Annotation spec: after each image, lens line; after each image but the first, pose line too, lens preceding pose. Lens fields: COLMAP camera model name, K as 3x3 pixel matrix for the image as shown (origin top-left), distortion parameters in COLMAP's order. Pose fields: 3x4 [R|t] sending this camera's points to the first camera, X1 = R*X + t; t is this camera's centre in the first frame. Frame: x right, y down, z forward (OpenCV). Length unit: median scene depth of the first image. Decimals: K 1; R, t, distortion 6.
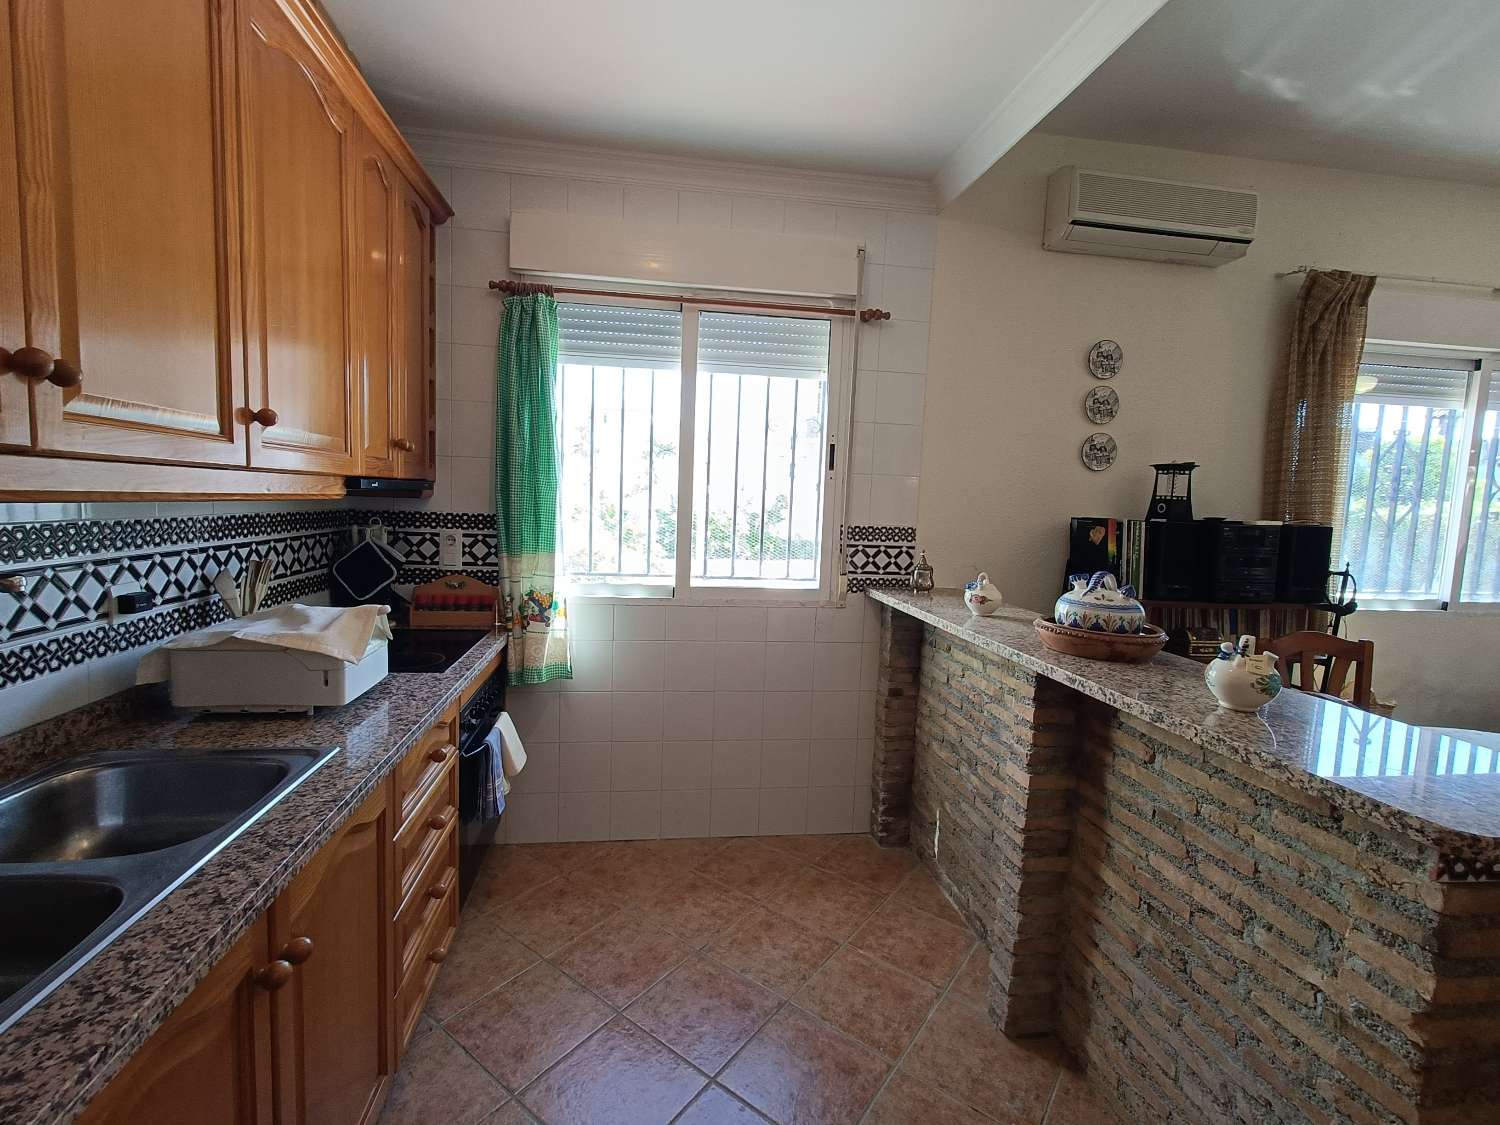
lens RADIAL K [[674.8, 0, 740.5], [0, 674.8, 560.3], [0, 0, 1]] dist [0.001164, 0.000394]
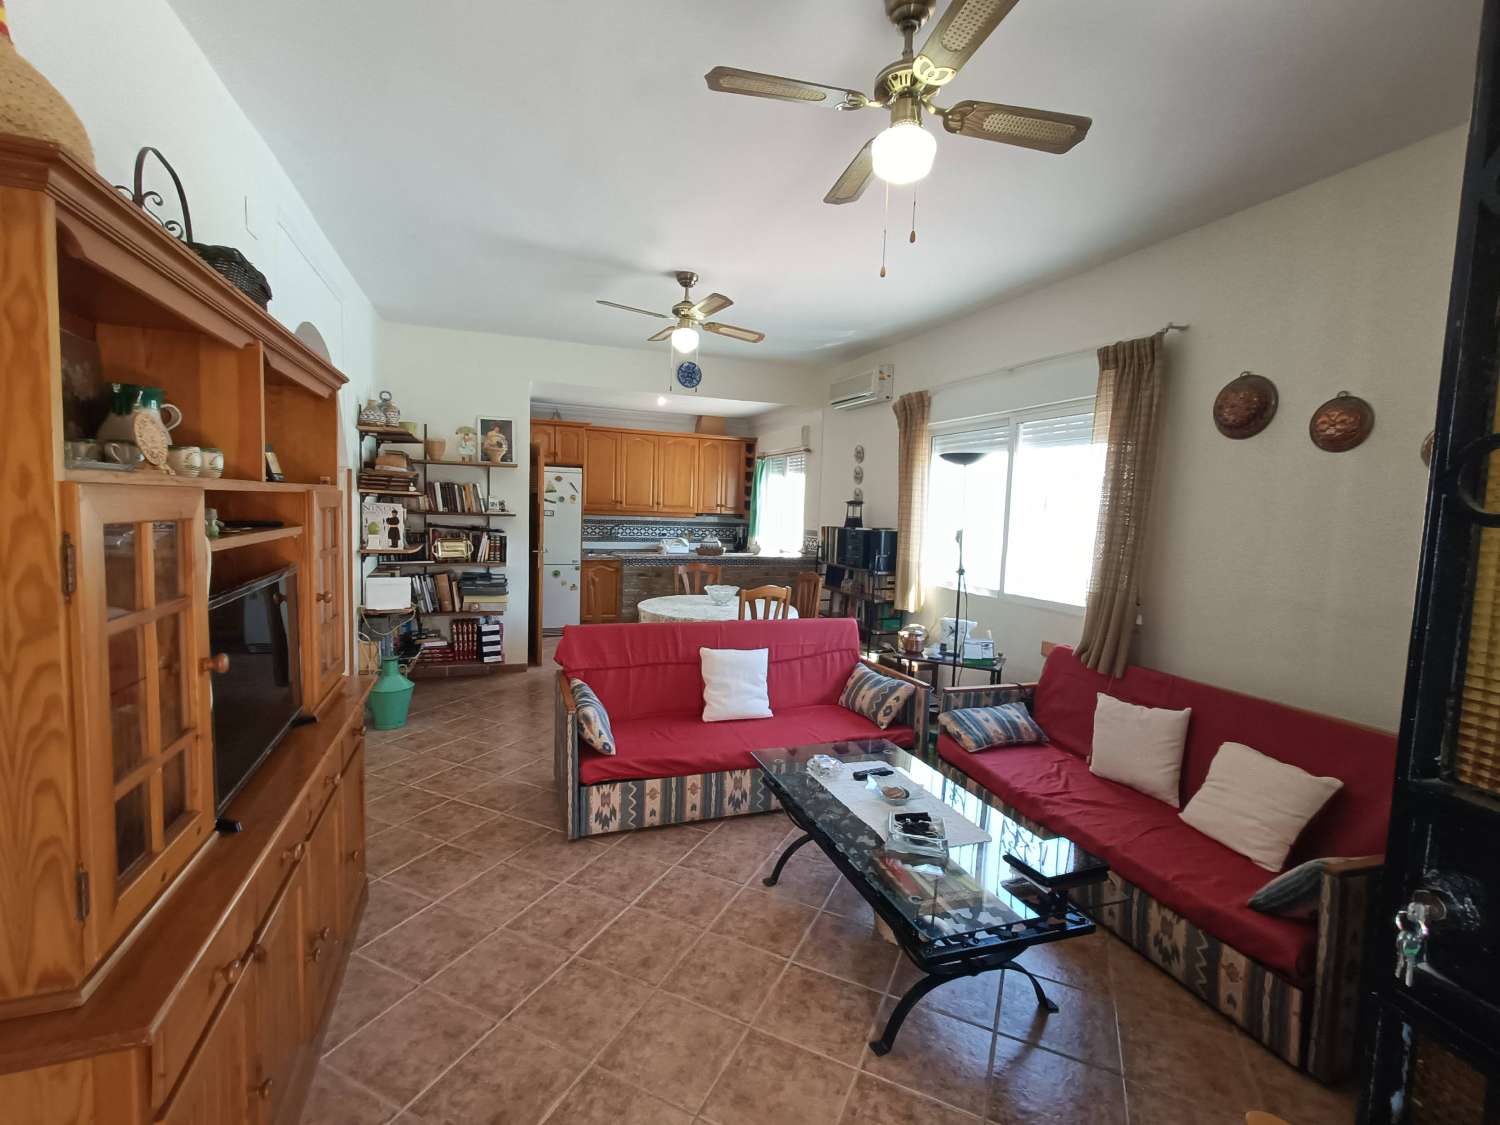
lens RADIAL K [[674.8, 0, 740.5], [0, 674.8, 560.3], [0, 0, 1]] dist [0.001164, 0.000394]
pose [[0.201907, 0.049216, -0.978167, 2.824993], [-0.117873, 0.992698, 0.025617, 0.031052], [0.972286, 0.110127, 0.206234, 0.247275]]
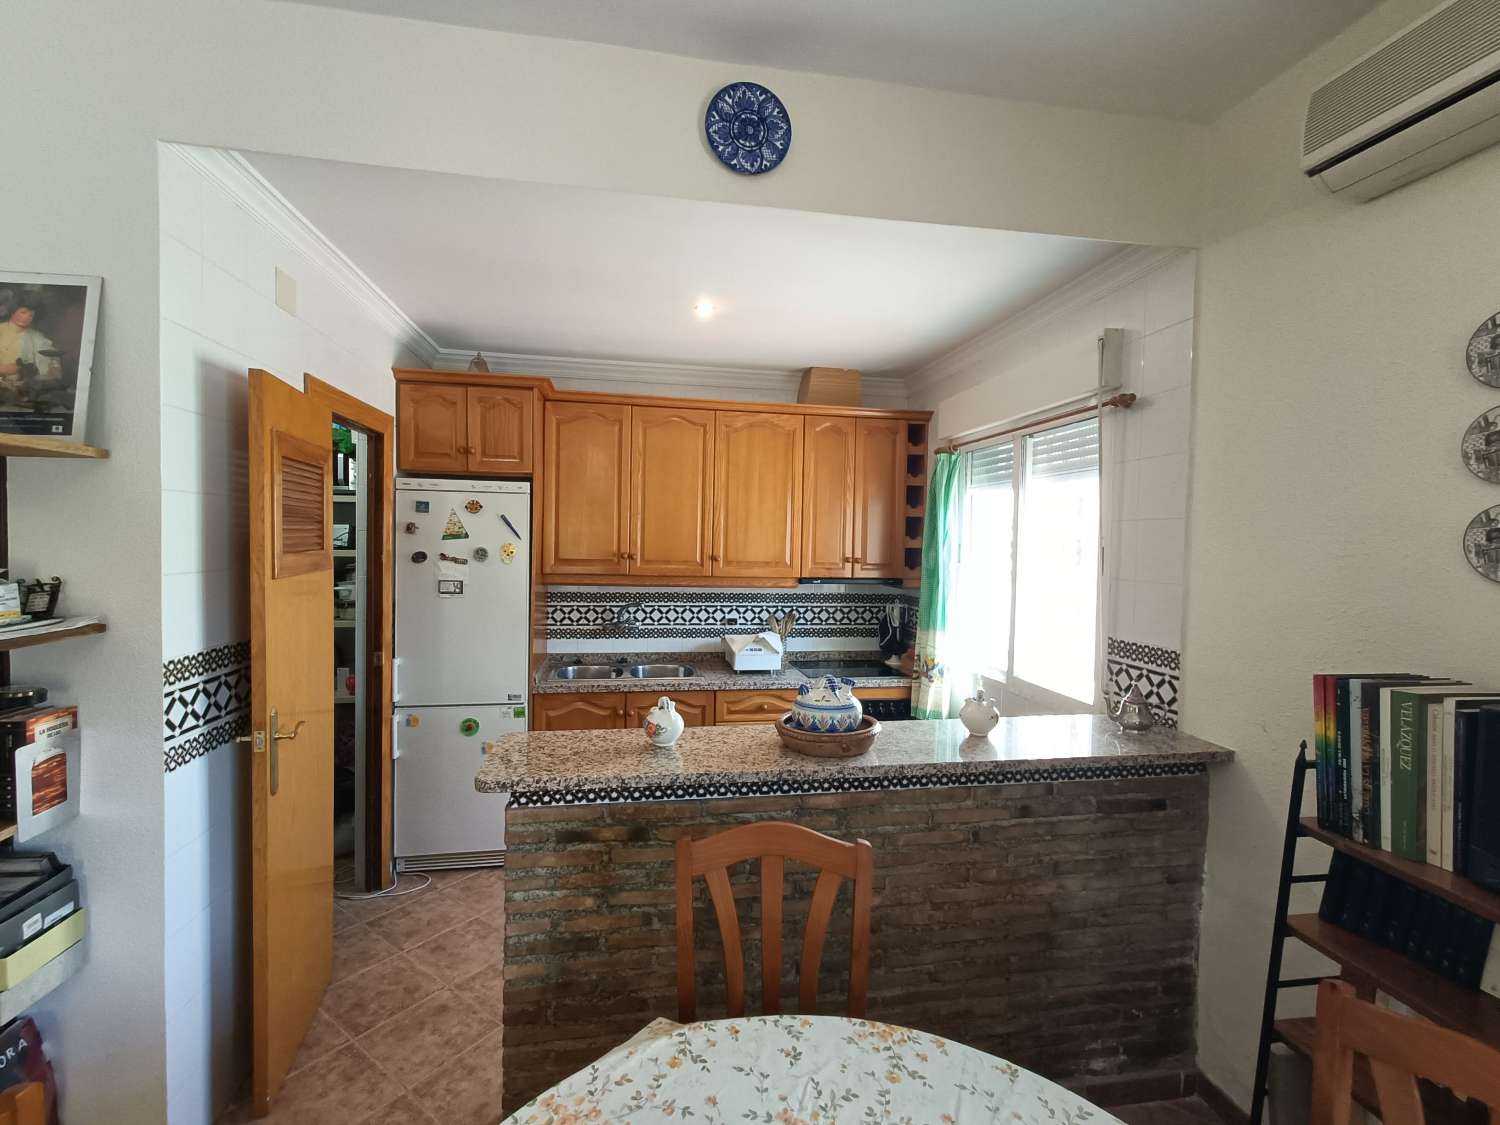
lens RADIAL K [[674.8, 0, 740.5], [0, 674.8, 560.3], [0, 0, 1]] dist [0.001164, 0.000394]
pose [[0.021803, -0.006037, -0.999744, 1.081758], [-0.111069, 0.993777, -0.008423, -0.096368], [0.993573, 0.111225, 0.020997, 0.521164]]
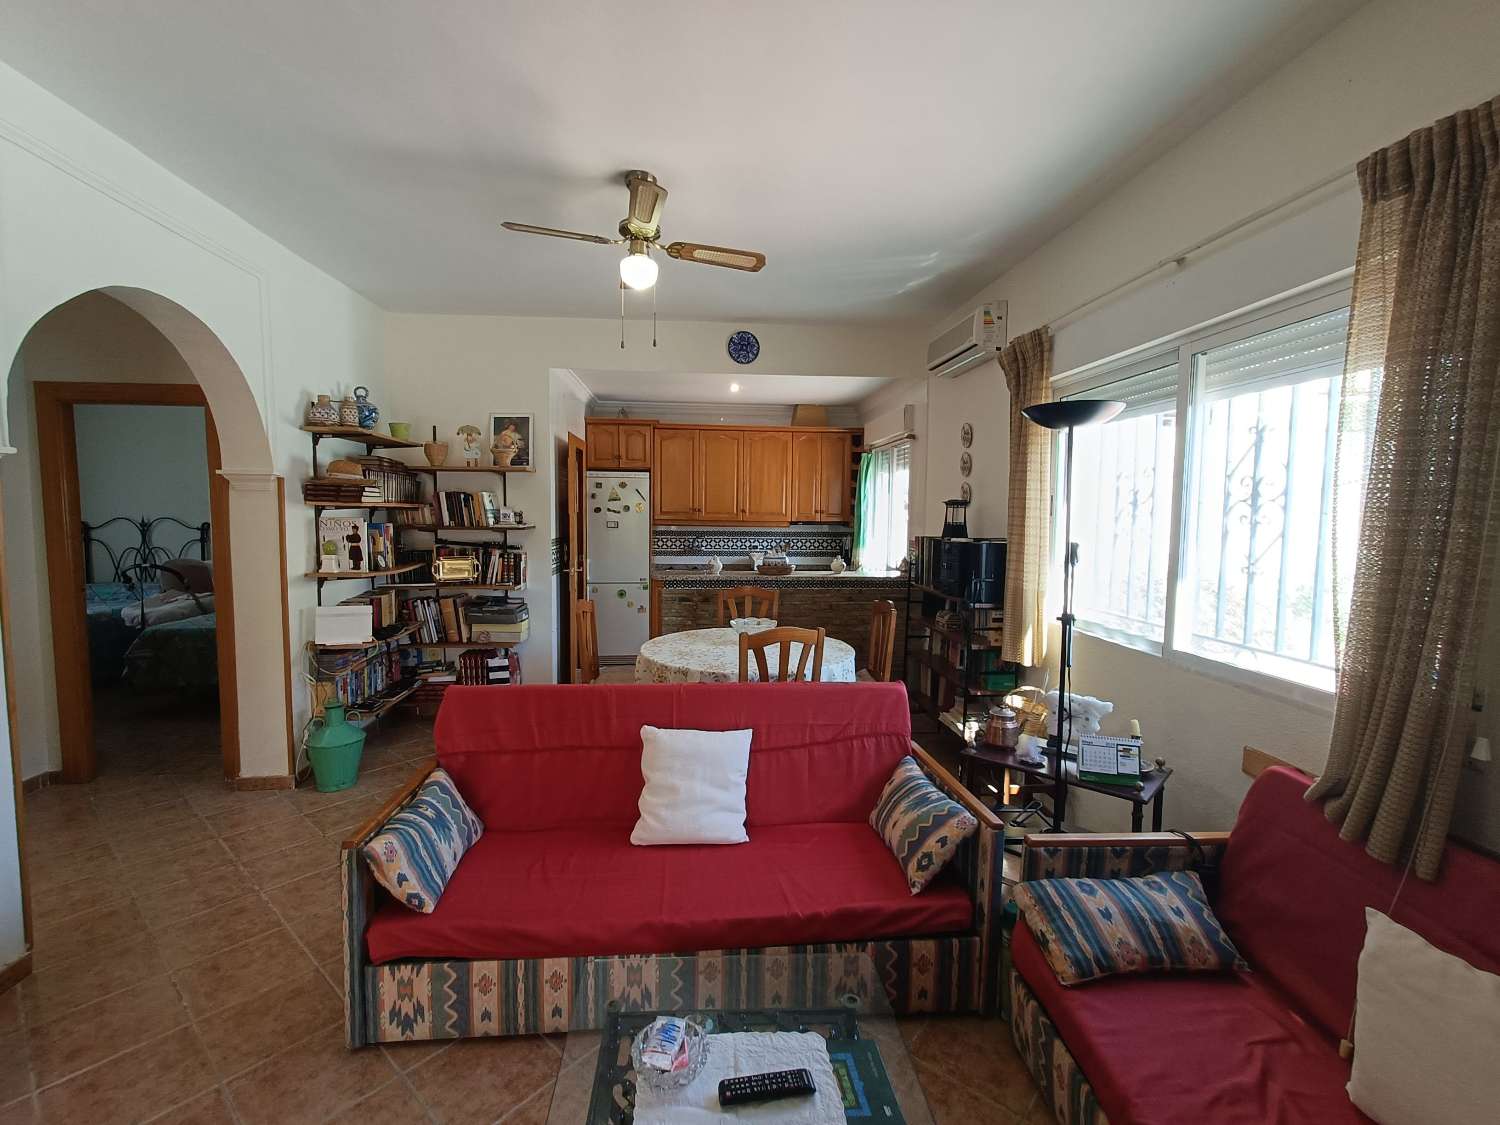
lens RADIAL K [[674.8, 0, 740.5], [0, 674.8, 560.3], [0, 0, 1]] dist [0.001164, 0.000394]
pose [[-0.065094, 0.037063, -0.997191, 2.324685], [-0.105913, 0.993409, 0.043837, -0.027725], [0.992242, 0.108469, -0.060740, 0.667297]]
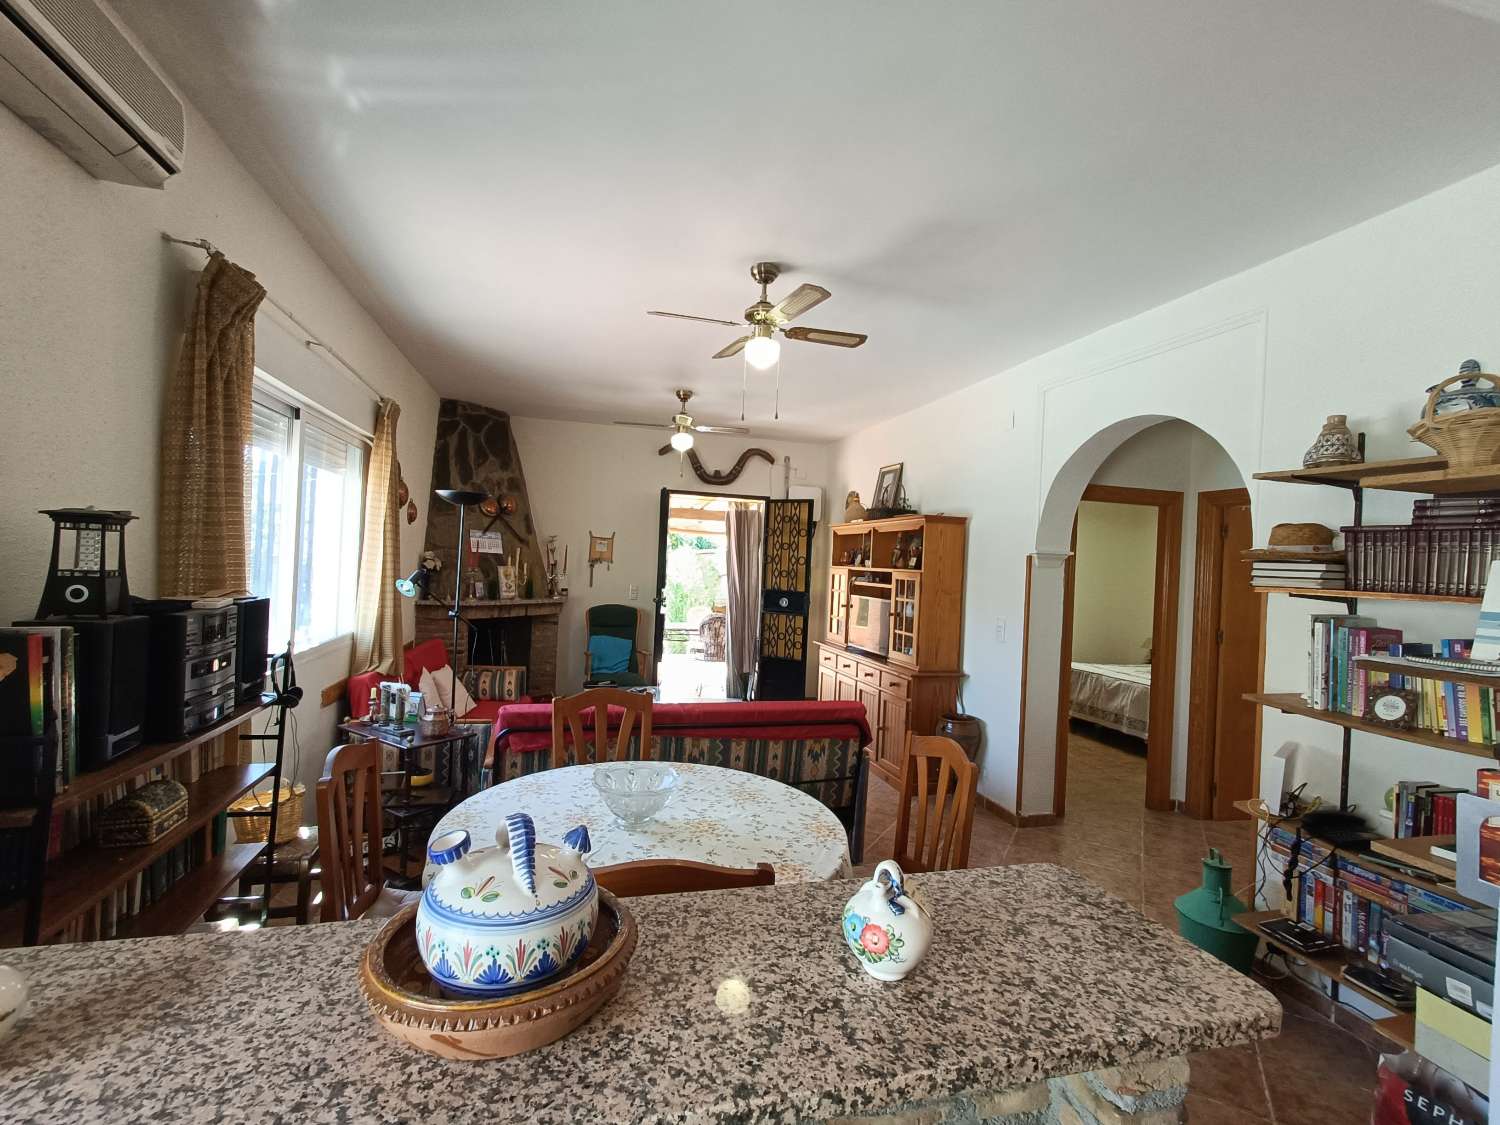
lens RADIAL K [[674.8, 0, 740.5], [0, 674.8, 560.3], [0, 0, 1]] dist [0.001164, 0.000394]
pose [[-0.111698, -0.041586, 0.992872, 0.039602], [0.042283, 0.998020, 0.046558, -0.113258], [-0.992842, 0.047182, -0.109719, 0.573025]]
